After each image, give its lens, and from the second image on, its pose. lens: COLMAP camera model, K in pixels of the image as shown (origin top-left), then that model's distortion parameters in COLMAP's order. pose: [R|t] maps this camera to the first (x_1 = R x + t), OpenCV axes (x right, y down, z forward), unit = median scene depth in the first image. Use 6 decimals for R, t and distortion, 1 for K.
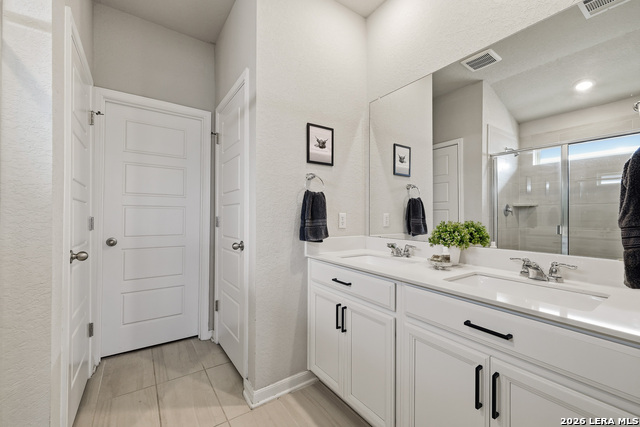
lens RADIAL K [[274.2, 0, 334.0], [0, 274.2, 214.6], [0, 0, 1]] dist [0.004180, 0.002171]
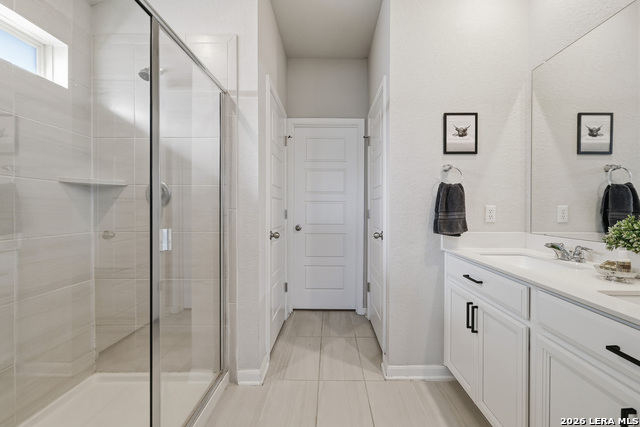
lens RADIAL K [[274.2, 0, 326.6], [0, 274.2, 212.0], [0, 0, 1]] dist [0.004180, 0.002171]
pose [[0.807871, 0.004950, -0.589339, 0.140064], [0.003451, 0.999908, 0.013129, 0.001895], [0.589350, -0.012641, 0.807779, -0.037123]]
